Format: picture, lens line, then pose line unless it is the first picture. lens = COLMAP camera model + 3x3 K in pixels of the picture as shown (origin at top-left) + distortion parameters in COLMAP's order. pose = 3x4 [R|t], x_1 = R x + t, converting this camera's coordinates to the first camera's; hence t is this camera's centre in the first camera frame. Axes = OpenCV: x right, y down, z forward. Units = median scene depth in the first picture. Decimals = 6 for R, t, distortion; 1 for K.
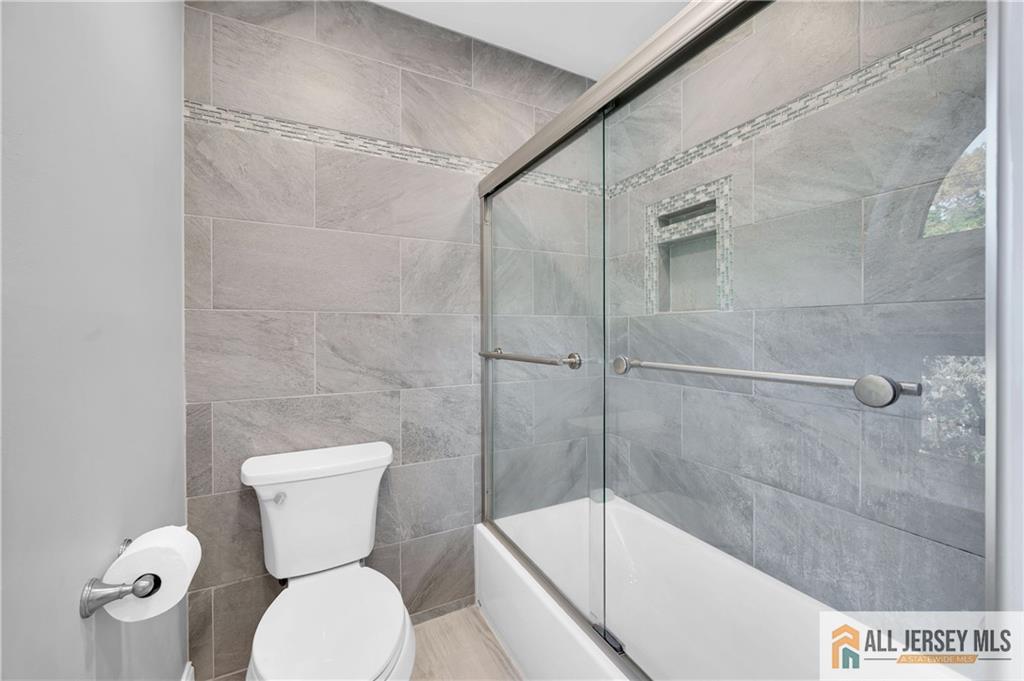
lens RADIAL K [[404.6, 0, 515.7], [0, 404.6, 329.9], [0, 0, 1]] dist [0.000361, -0.000035]
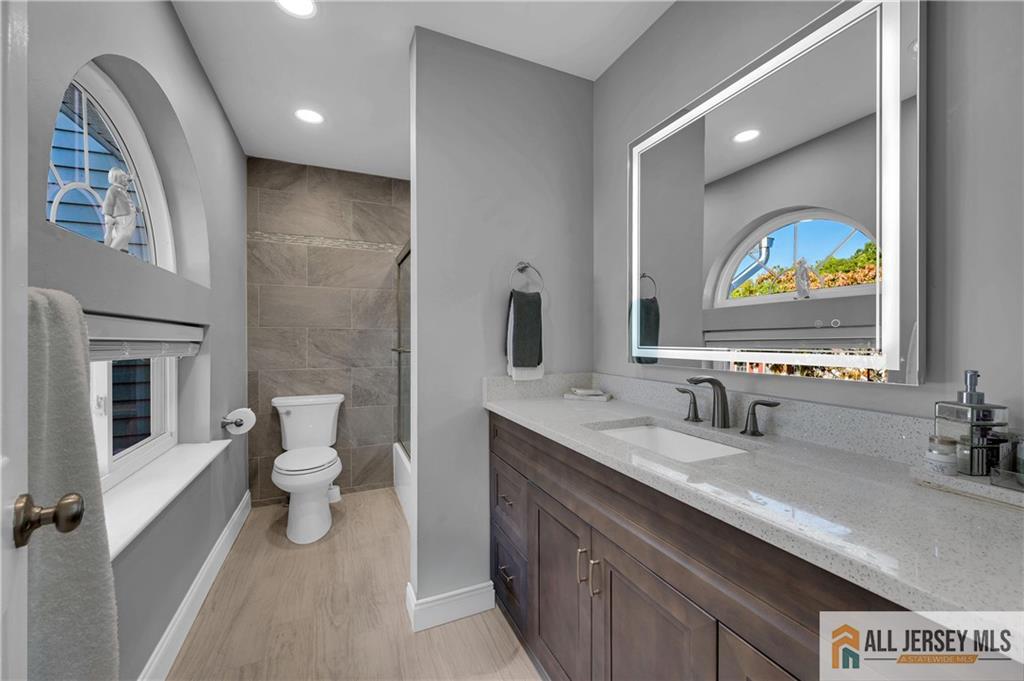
lens RADIAL K [[406.7, 0, 511.9], [0, 406.7, 339.4], [0, 0, 1]] dist [-0.000179, 0.000235]
pose [[0.996520, 0.001717, -0.083340, 0.651758], [-0.001762, 0.999998, -0.000468, 0.011814], [0.083339, 0.000613, 0.996521, -0.882589]]
